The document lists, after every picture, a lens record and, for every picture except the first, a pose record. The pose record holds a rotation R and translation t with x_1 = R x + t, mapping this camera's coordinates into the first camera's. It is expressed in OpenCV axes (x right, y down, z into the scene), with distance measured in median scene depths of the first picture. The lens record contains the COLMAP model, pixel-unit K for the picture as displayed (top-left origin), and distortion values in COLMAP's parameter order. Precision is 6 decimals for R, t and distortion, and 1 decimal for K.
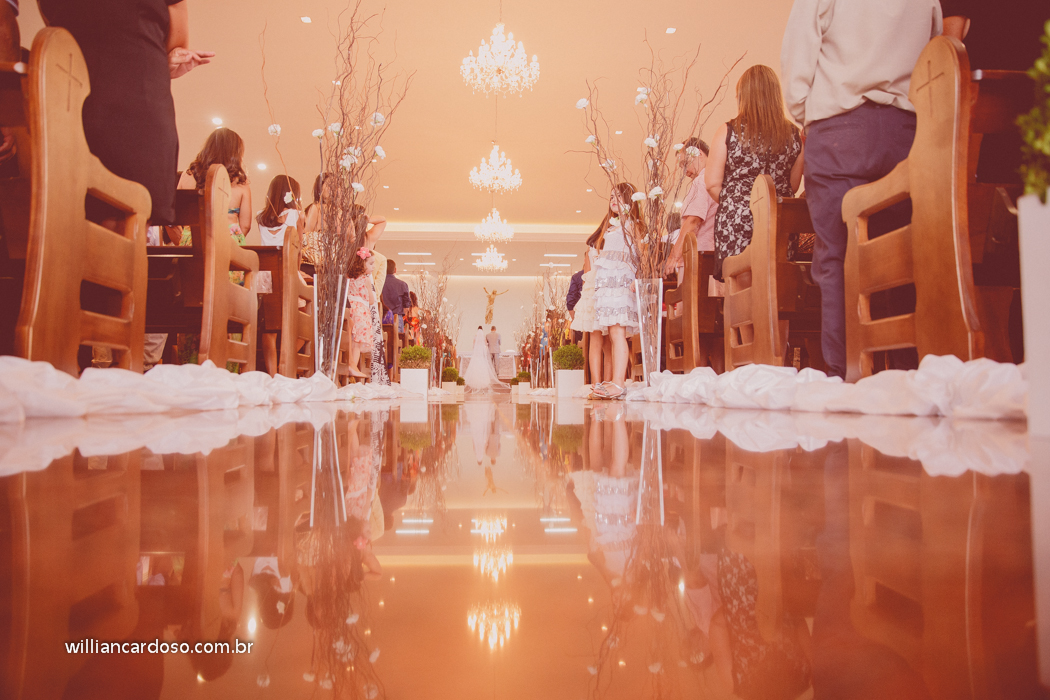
lens RADIAL K [[730.1, 0, 525.0], [0, 730.1, 350.0], [0, 0, 1]] dist [0.000056, -0.000015]
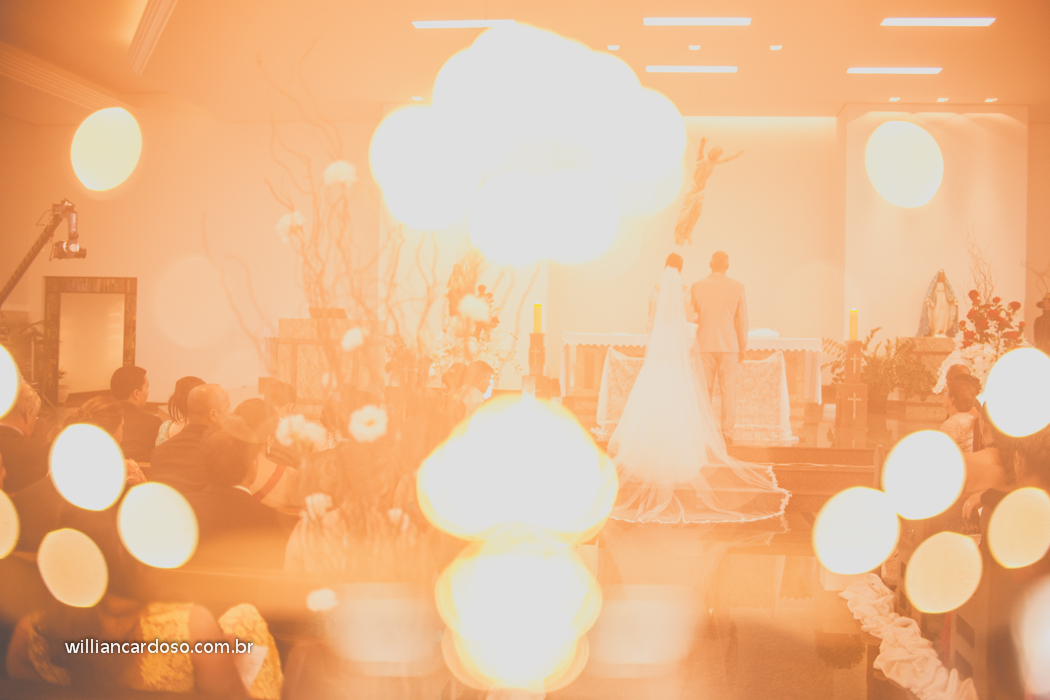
lens RADIAL K [[944.6, 0, 525.0], [0, 944.6, 350.0], [0, 0, 1]] dist [-0.098674, 0.007377]
pose [[0.976493, 0.027871, -0.213742, -0.038173], [-0.008441, 0.995789, 0.091283, -0.028112], [0.215386, -0.087333, 0.972616, 0.638188]]
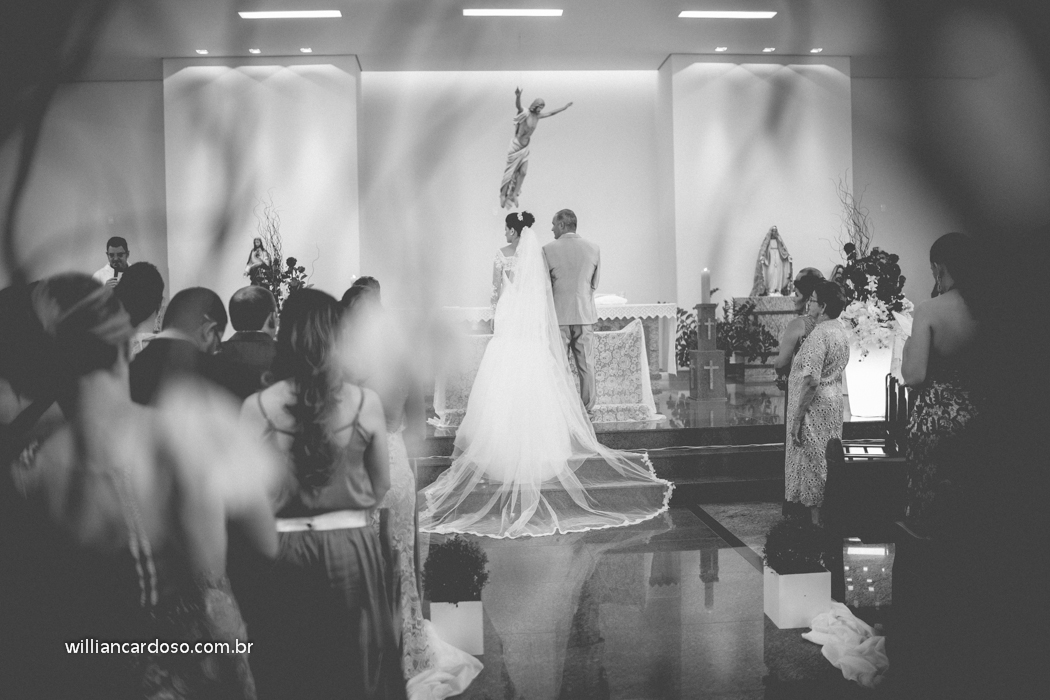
lens RADIAL K [[944.6, 0, 525.0], [0, 944.6, 350.0], [0, 0, 1]] dist [-0.098674, 0.007377]
pose [[0.999758, -0.019394, -0.010351, -0.055975], [0.020510, 0.992359, 0.121663, -0.025090], [0.007913, -0.121846, 0.992517, 0.691241]]
